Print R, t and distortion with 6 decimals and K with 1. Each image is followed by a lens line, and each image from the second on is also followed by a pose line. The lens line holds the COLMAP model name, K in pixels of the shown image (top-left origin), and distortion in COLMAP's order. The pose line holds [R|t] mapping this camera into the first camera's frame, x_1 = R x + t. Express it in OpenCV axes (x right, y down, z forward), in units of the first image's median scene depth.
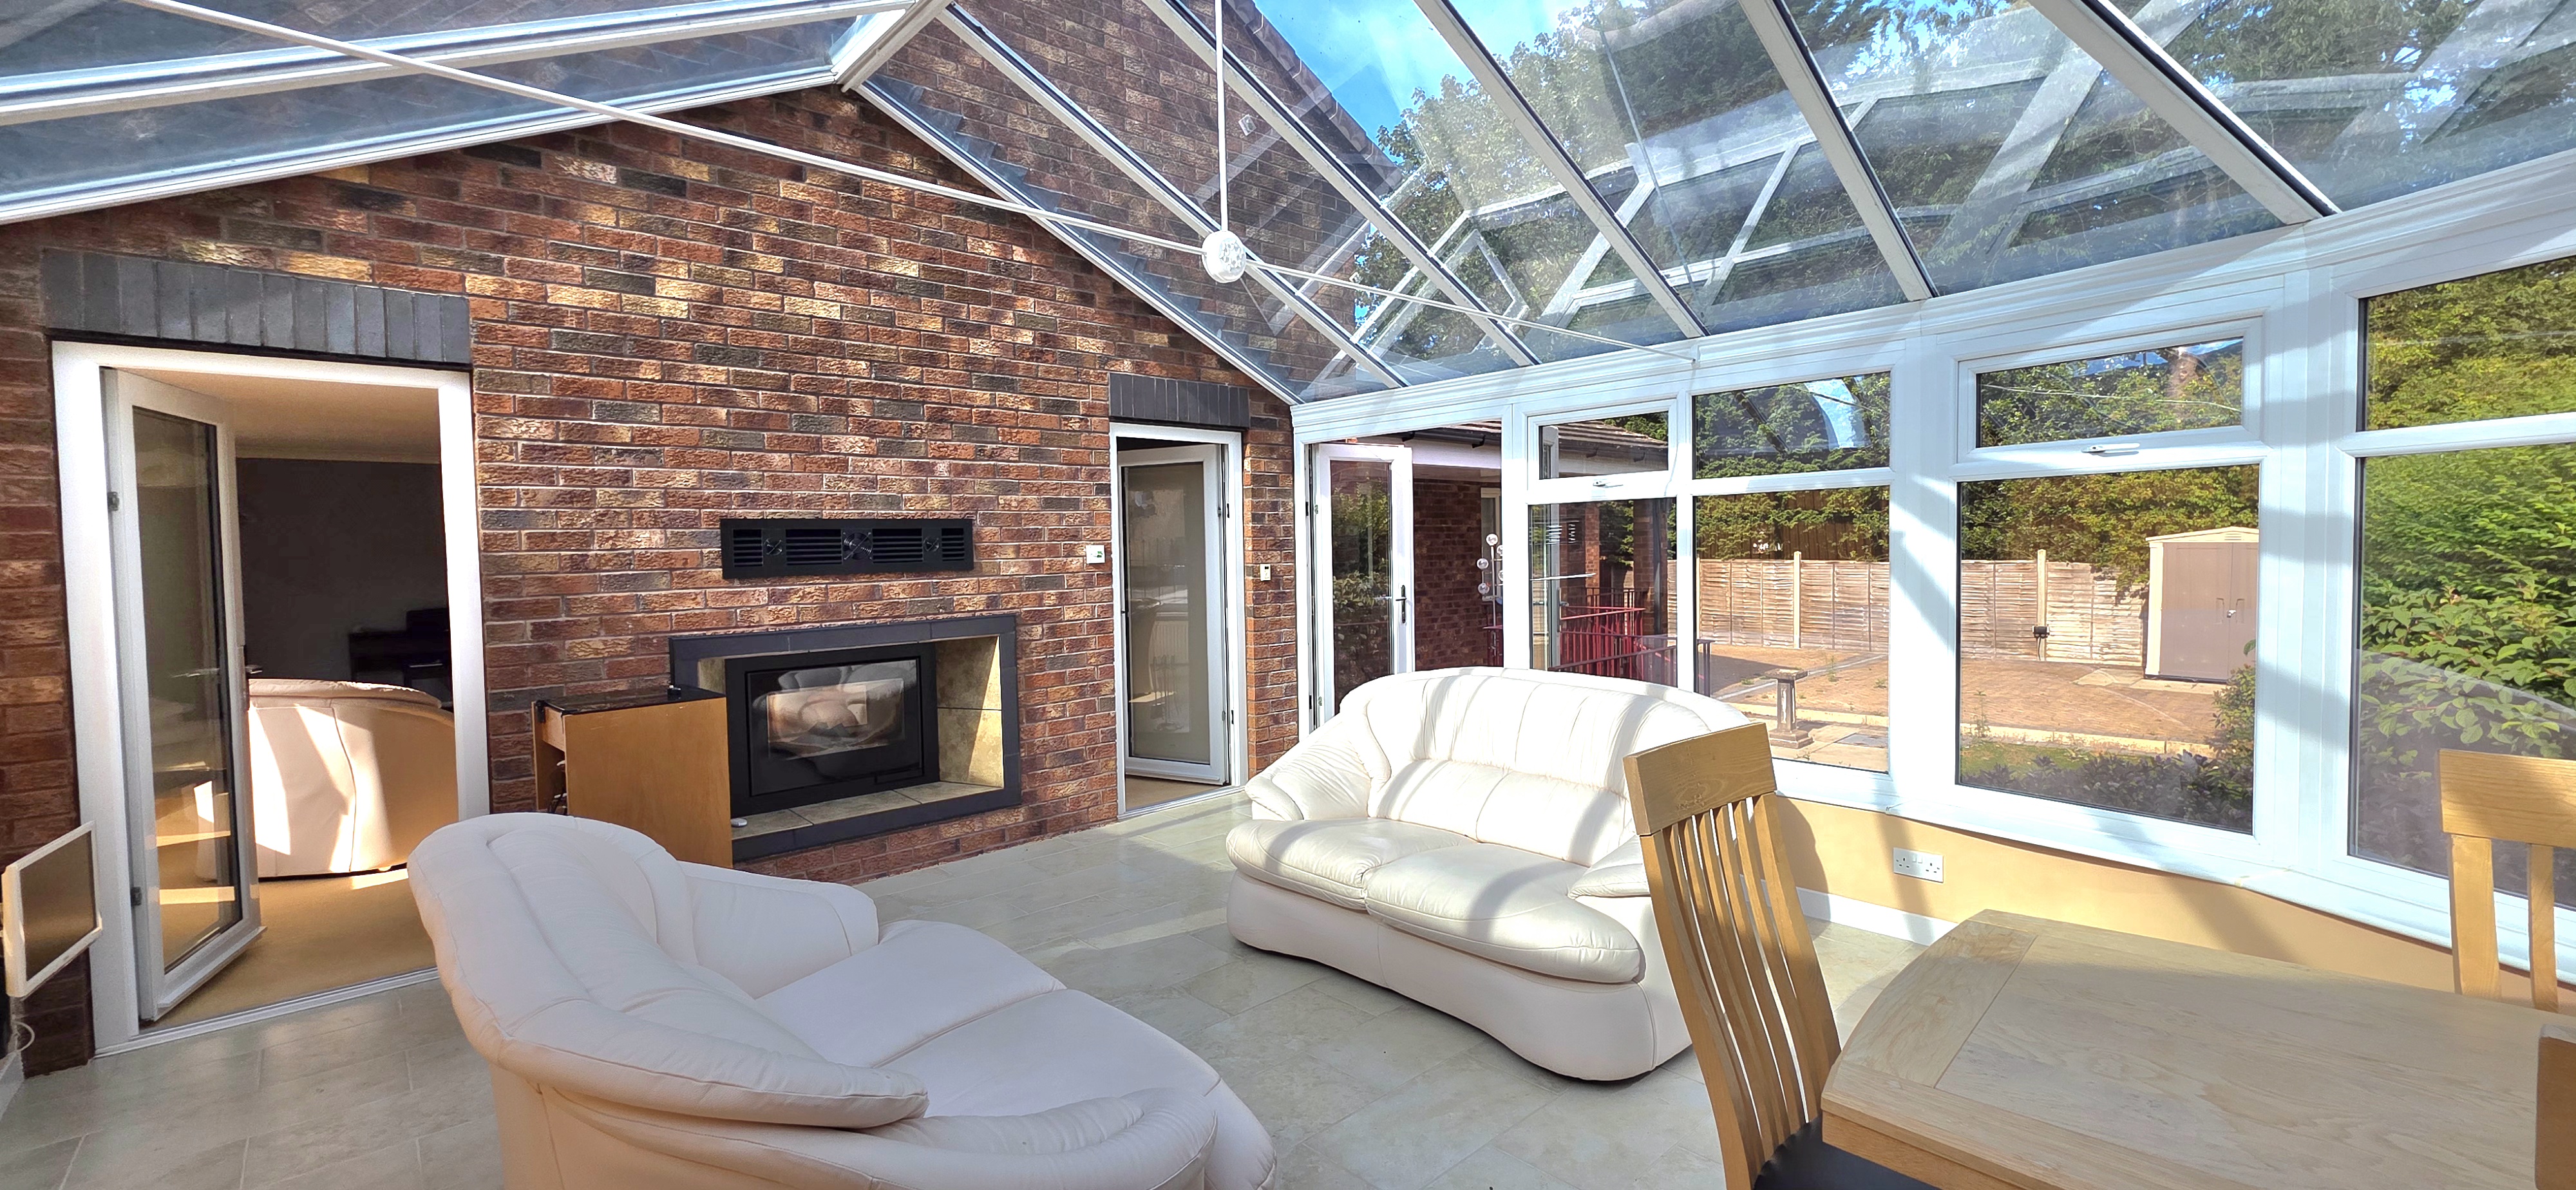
lens RADIAL K [[1025.5, 0, 1274.2], [0, 1025.5, 583.4], [0, 0, 1]] dist [0.000103, -0.000217]
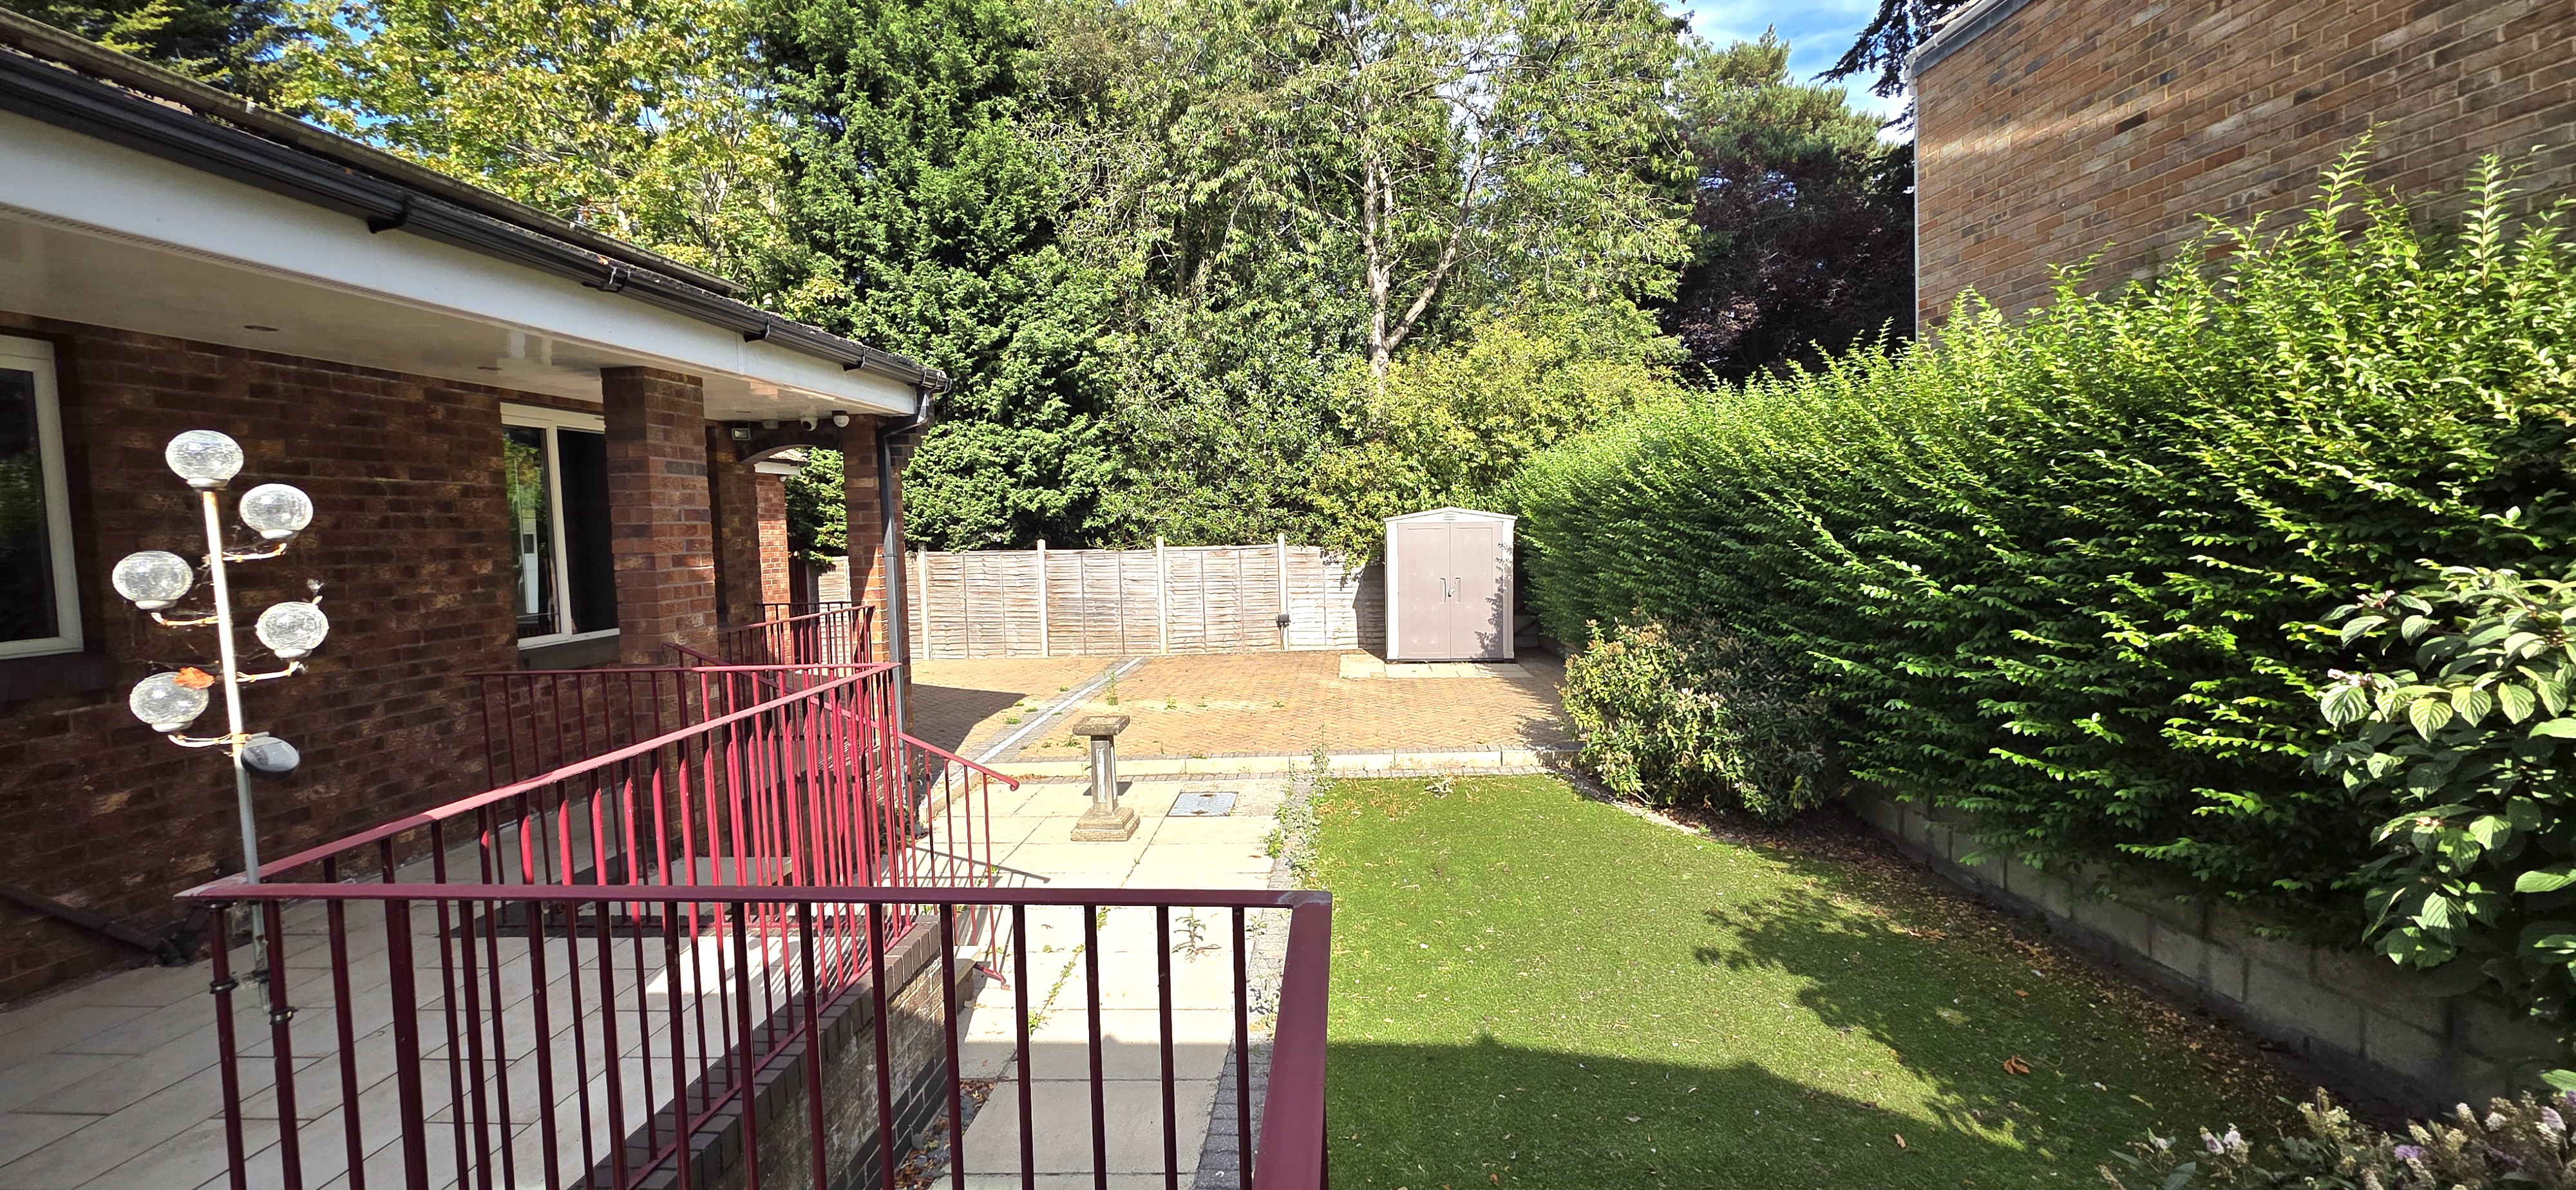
lens RADIAL K [[1025.5, 0, 1274.2], [0, 1025.5, 583.4], [0, 0, 1]] dist [0.000103, -0.000217]
pose [[0.733538, -0.043202, 0.678274, 0.112575], [0.039917, 0.998993, 0.020461, -0.006974], [-0.678475, 0.012066, 0.734524, 0.347927]]
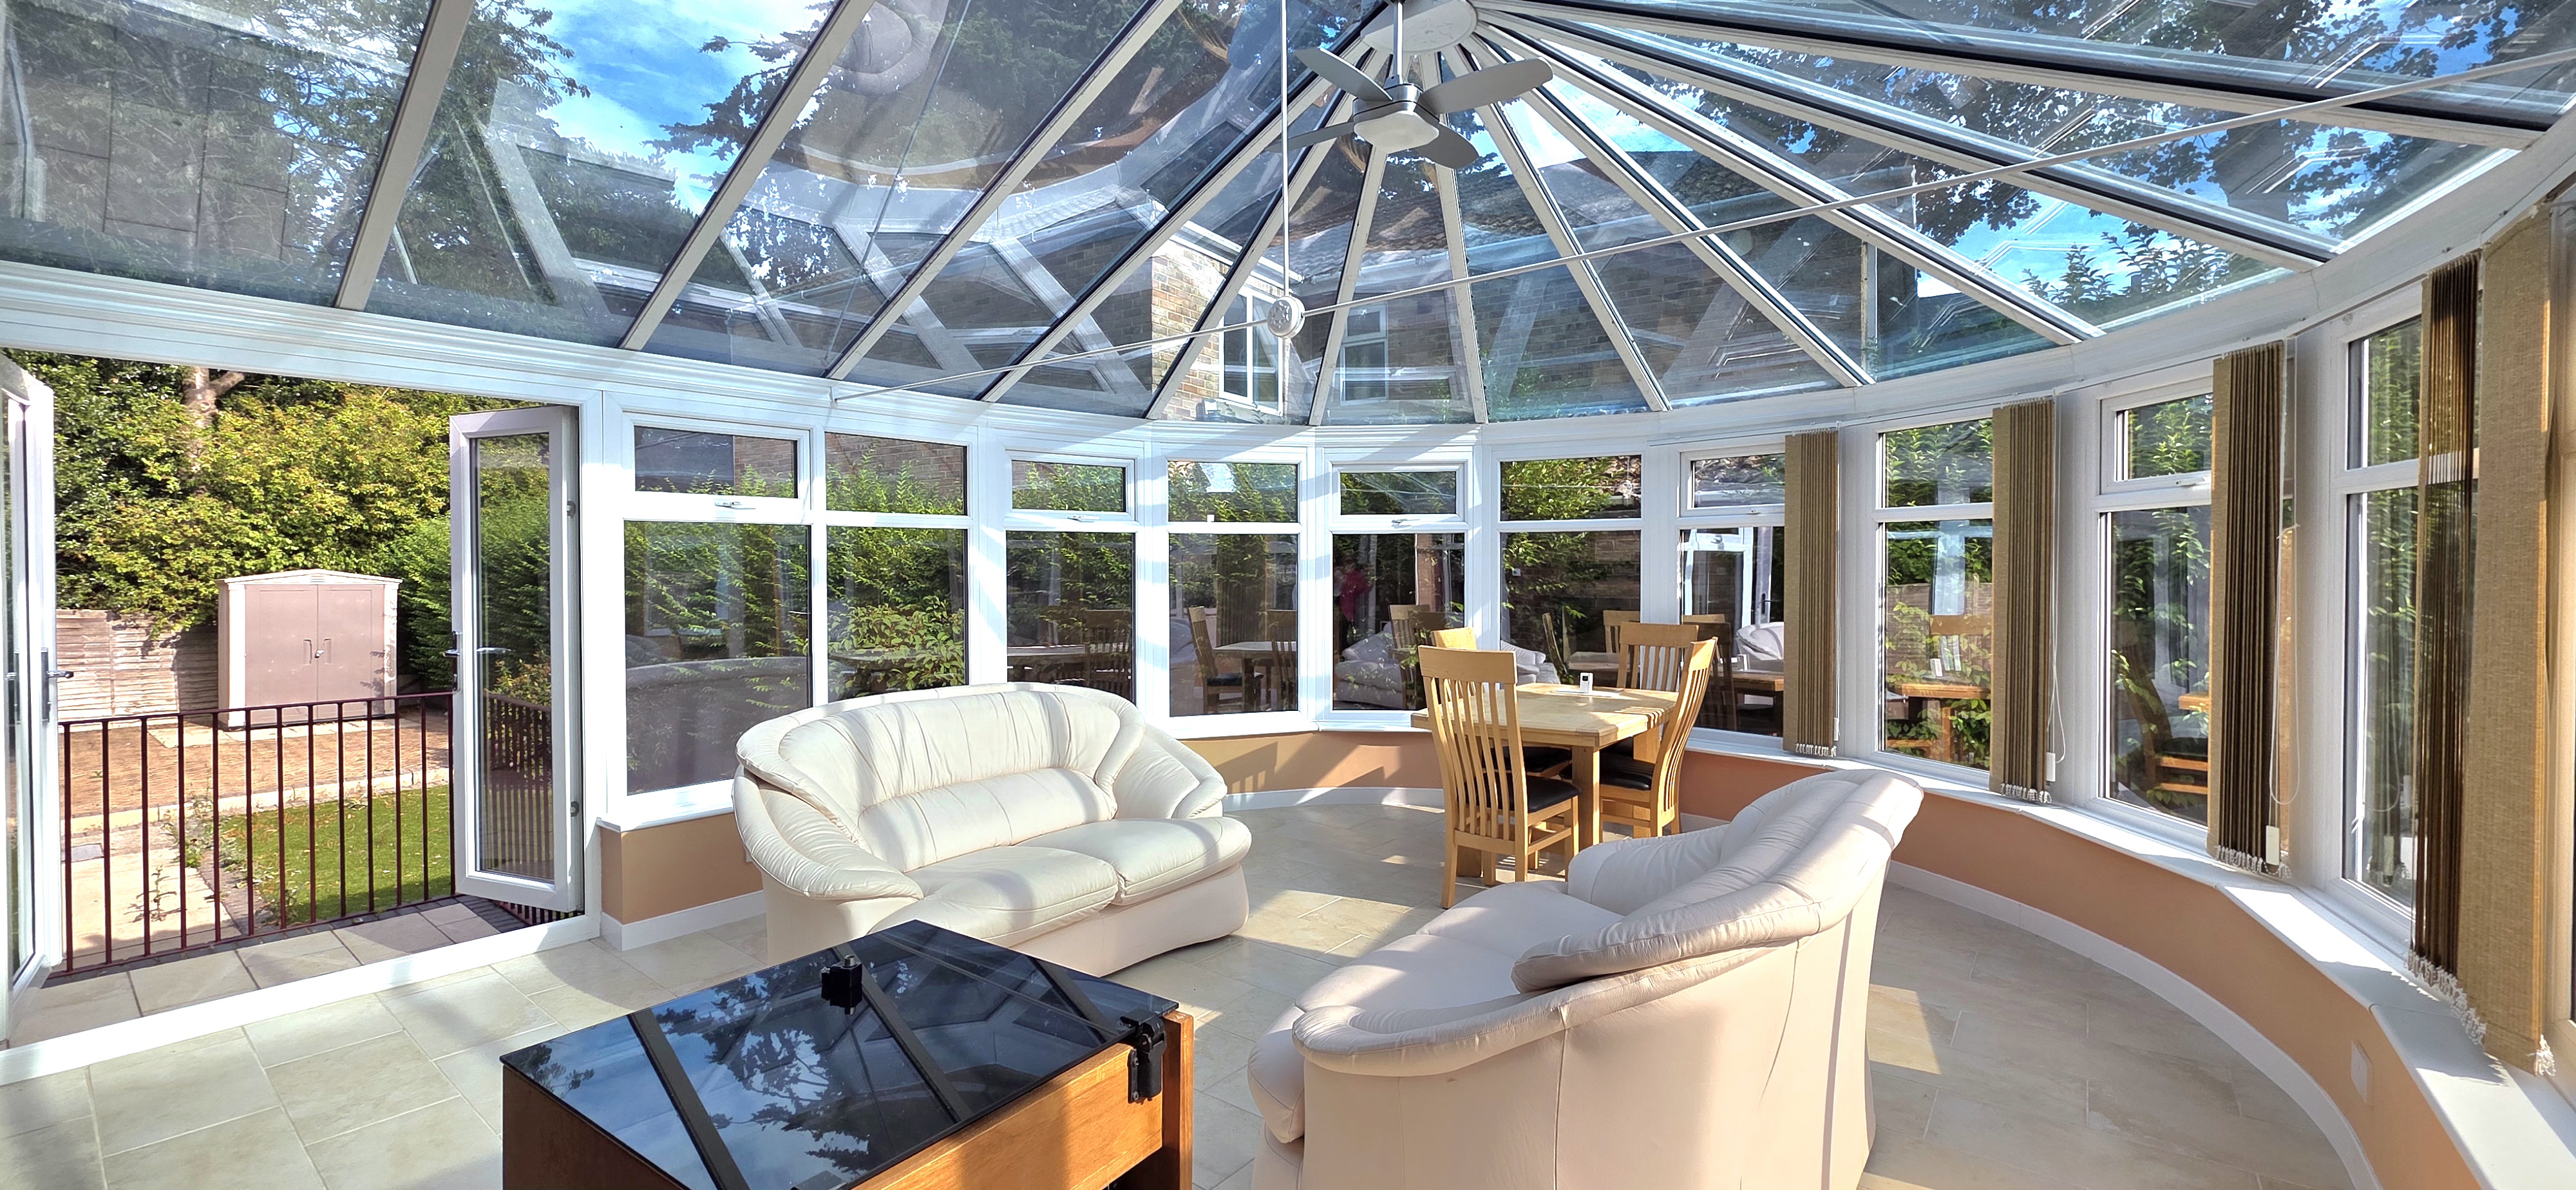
lens RADIAL K [[1025.5, 0, 1274.2], [0, 1025.5, 583.4], [0, 0, 1]] dist [0.000103, -0.000217]
pose [[-0.152666, 0.005806, 0.988261, -0.199594], [0.041064, 0.999156, 0.000473, -0.002240], [-0.987424, 0.040654, -0.152775, 0.200204]]
